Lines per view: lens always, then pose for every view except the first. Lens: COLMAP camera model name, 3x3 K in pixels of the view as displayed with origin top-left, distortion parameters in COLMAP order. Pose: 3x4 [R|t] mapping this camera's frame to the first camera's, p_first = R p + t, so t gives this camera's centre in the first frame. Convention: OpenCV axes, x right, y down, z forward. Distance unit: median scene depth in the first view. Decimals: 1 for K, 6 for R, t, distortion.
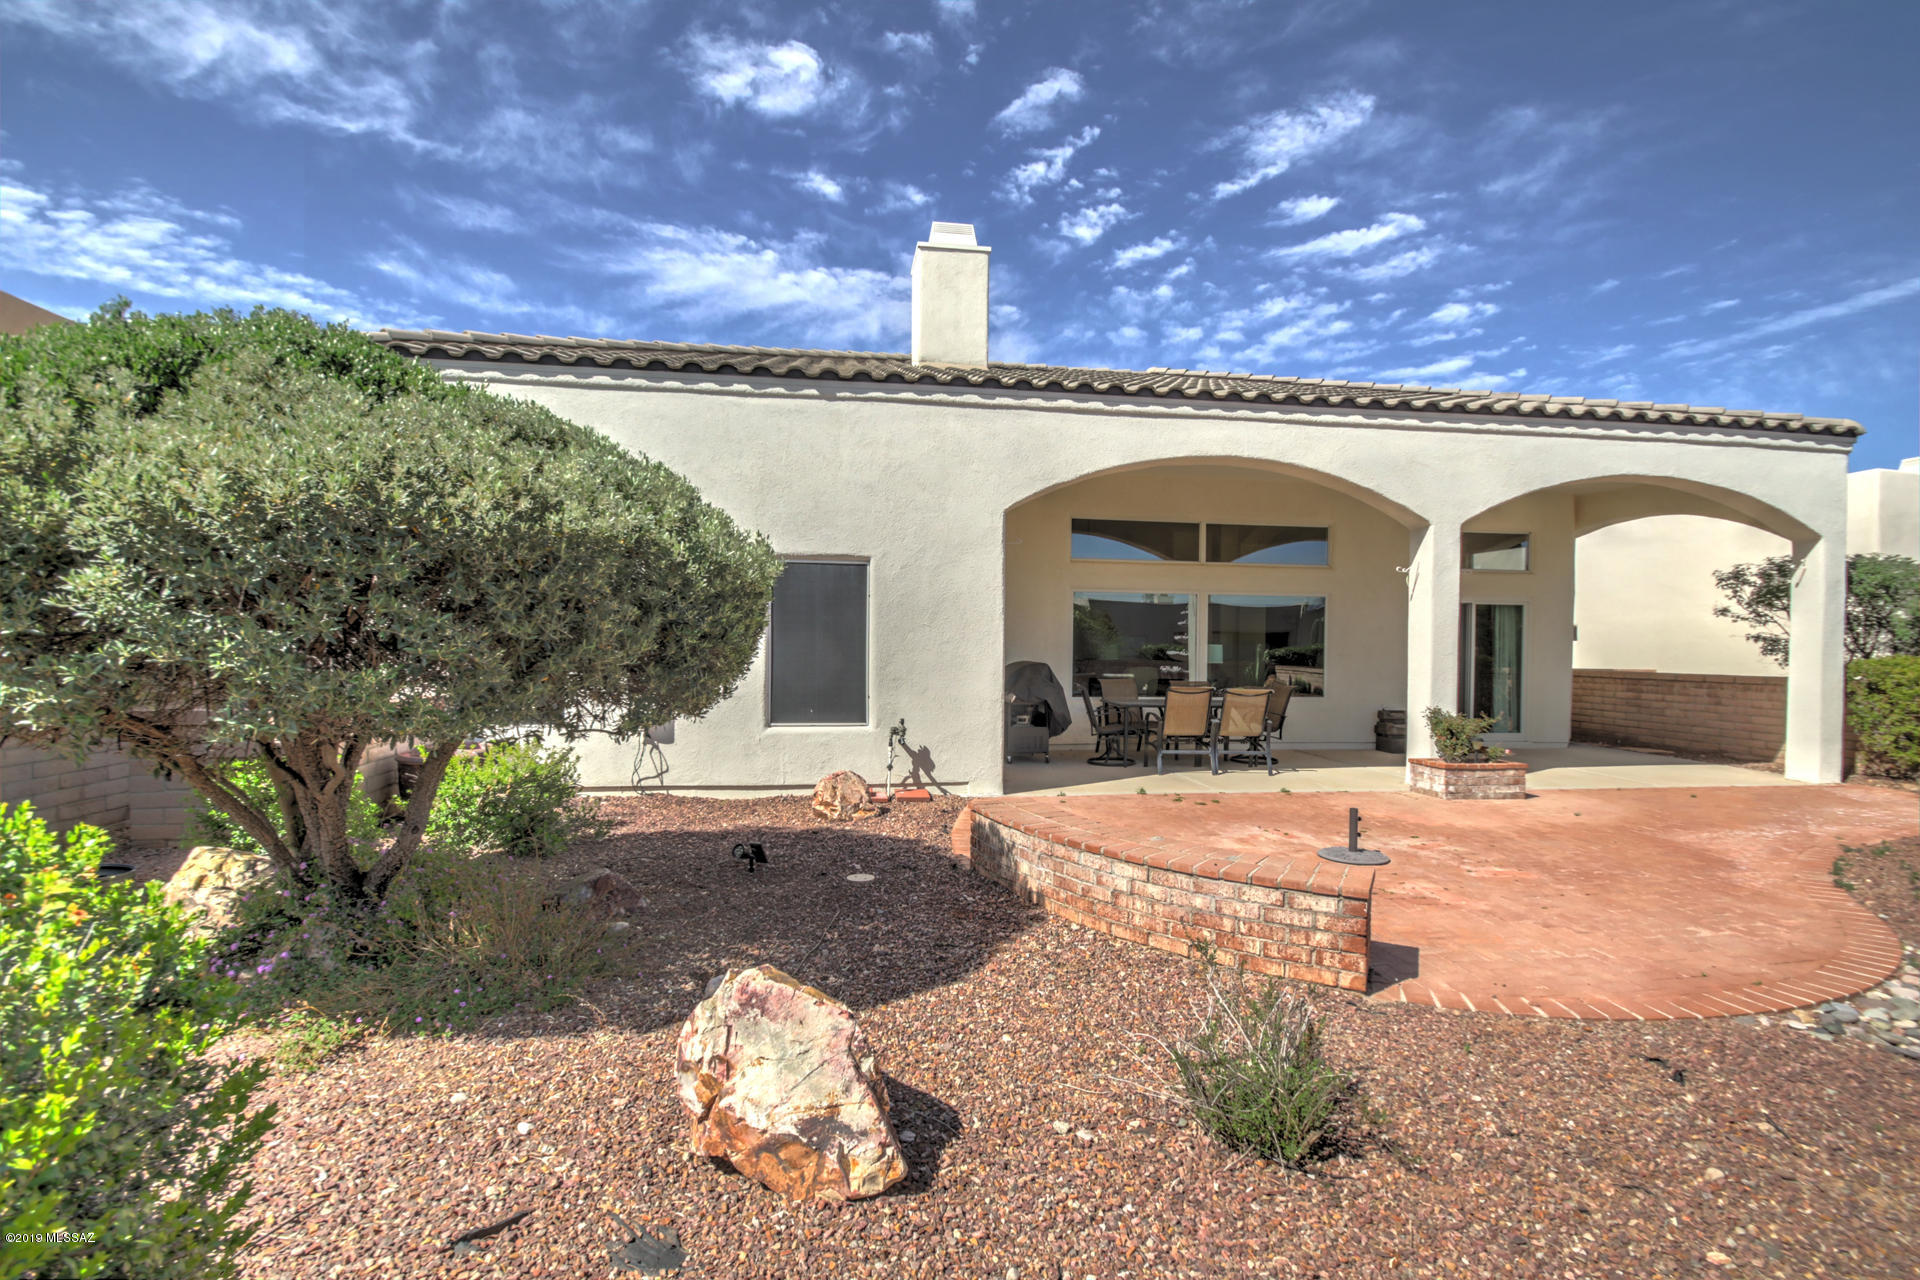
lens RADIAL K [[902.9, 0, 959.6], [0, 902.9, 642.9], [0, 0, 1]] dist [0.003558, -0.010749]
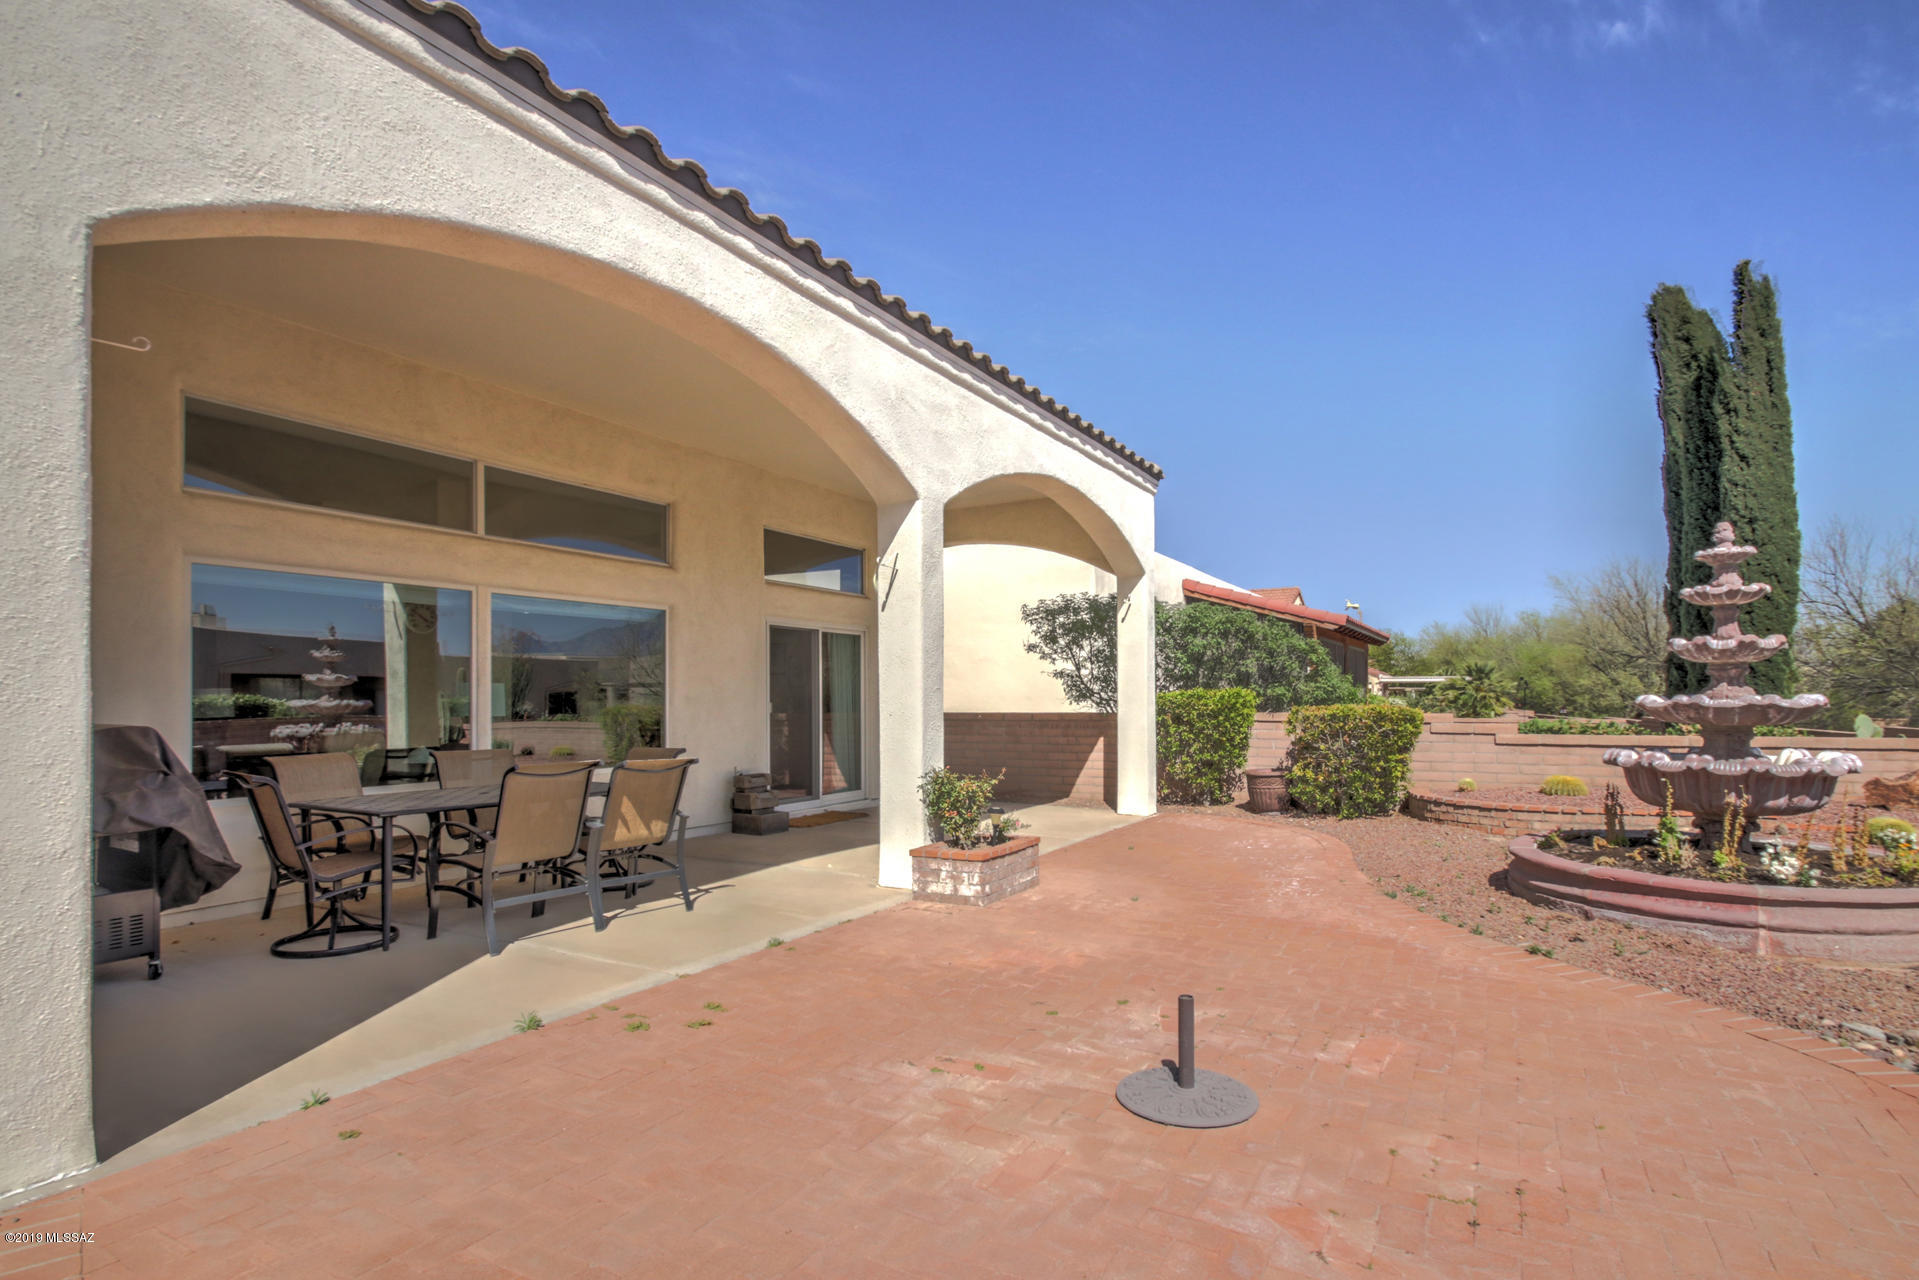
lens RADIAL K [[960.2, 0, 977.8], [0, 960.2, 690.1], [0, 0, 1]] dist [-0.003358, -0.001898]
pose [[0.598828, -0.008375, 0.800834, -0.024245], [0.011522, 0.999932, 0.001841, 0.009999], [-0.800795, 0.008125, 0.598884, 0.474769]]
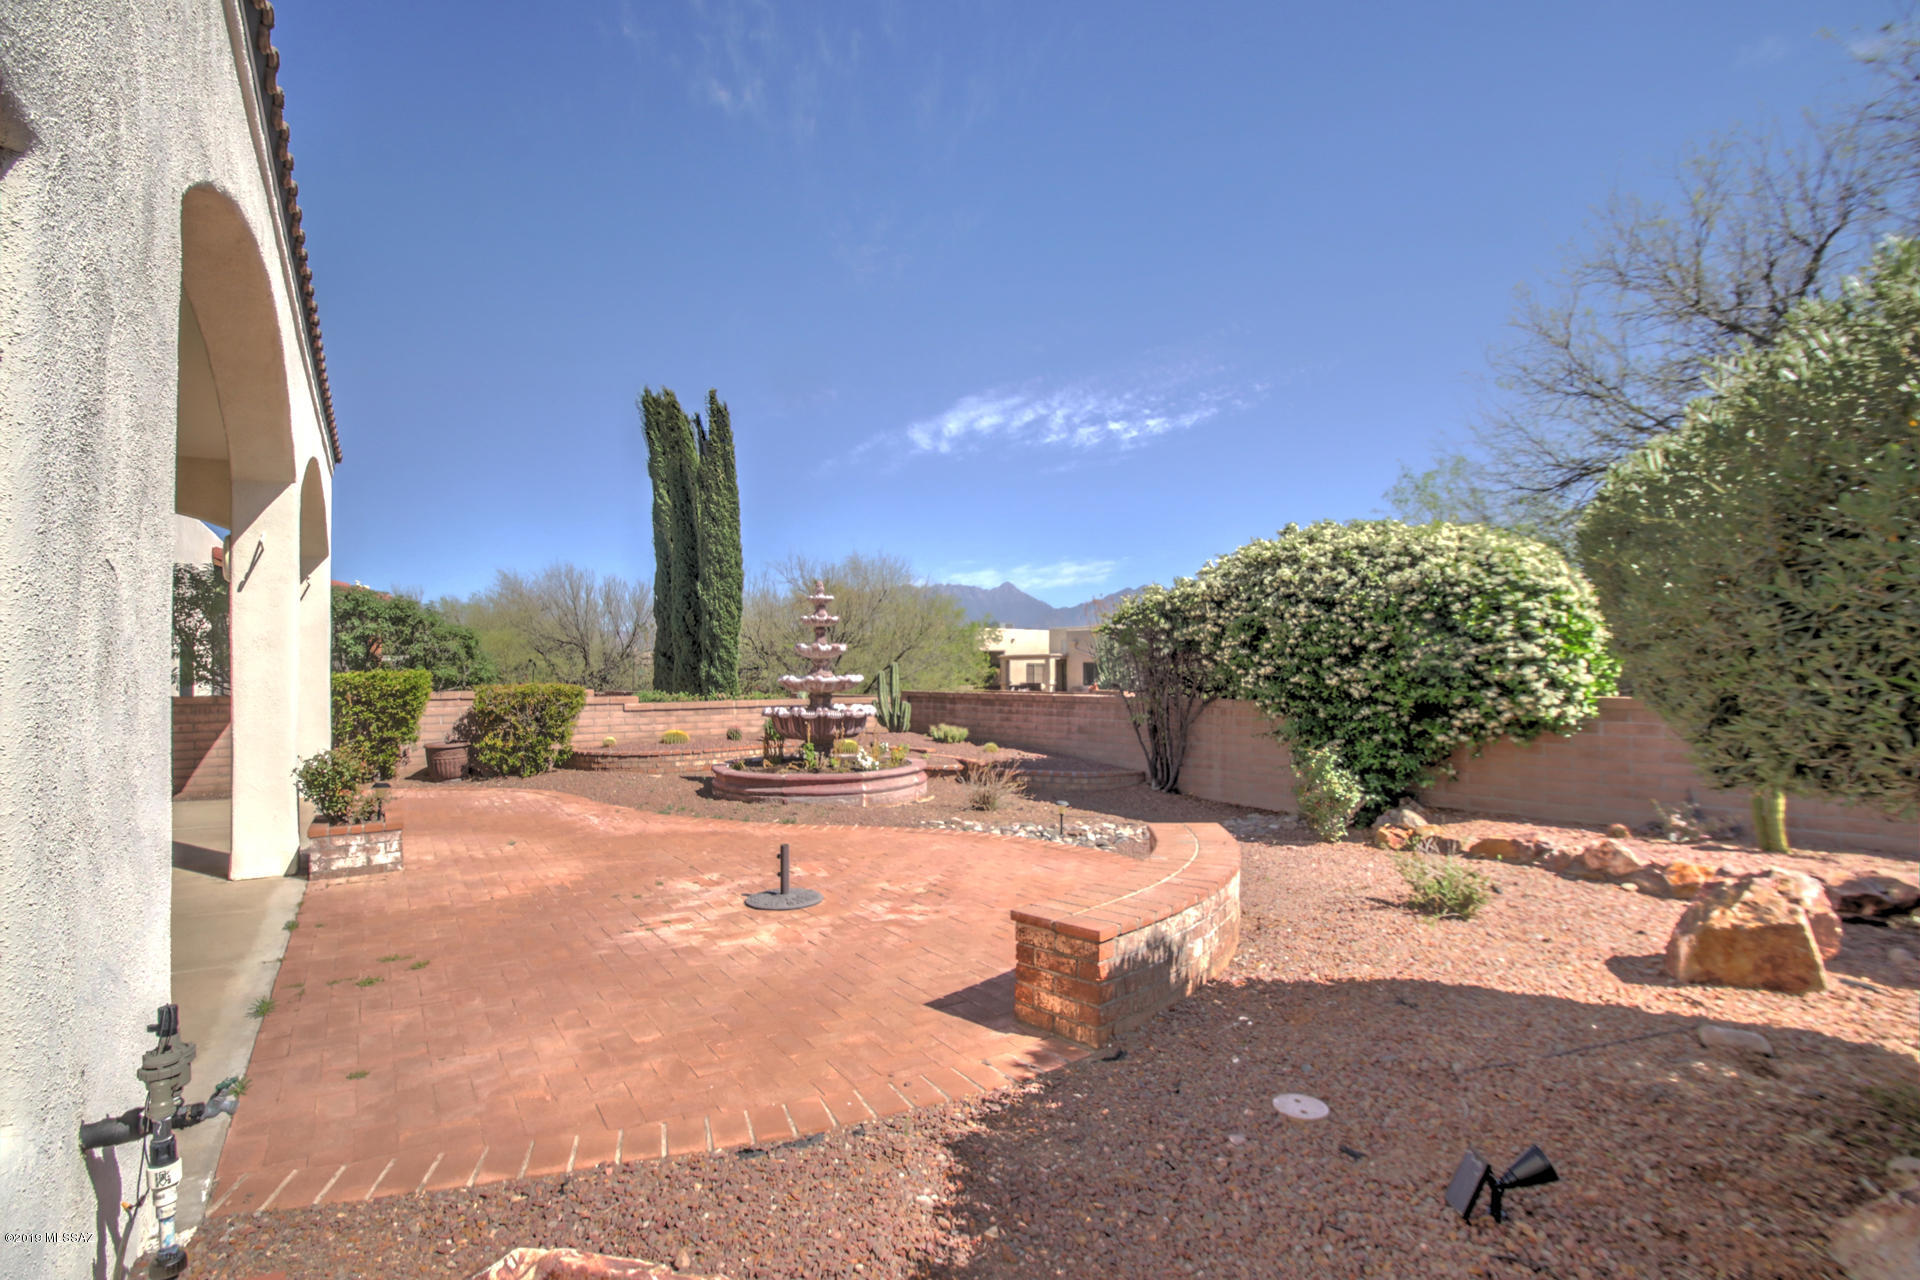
lens RADIAL K [[902.9, 0, 960.5], [0, 902.9, 643.3], [0, 0, 1]] dist [0.003558, -0.010749]
pose [[-0.416407, 0.016388, 0.909031, -0.268265], [0.000931, 0.999845, -0.017599, 0.000856], [-0.909178, -0.006482, -0.416358, 0.733289]]
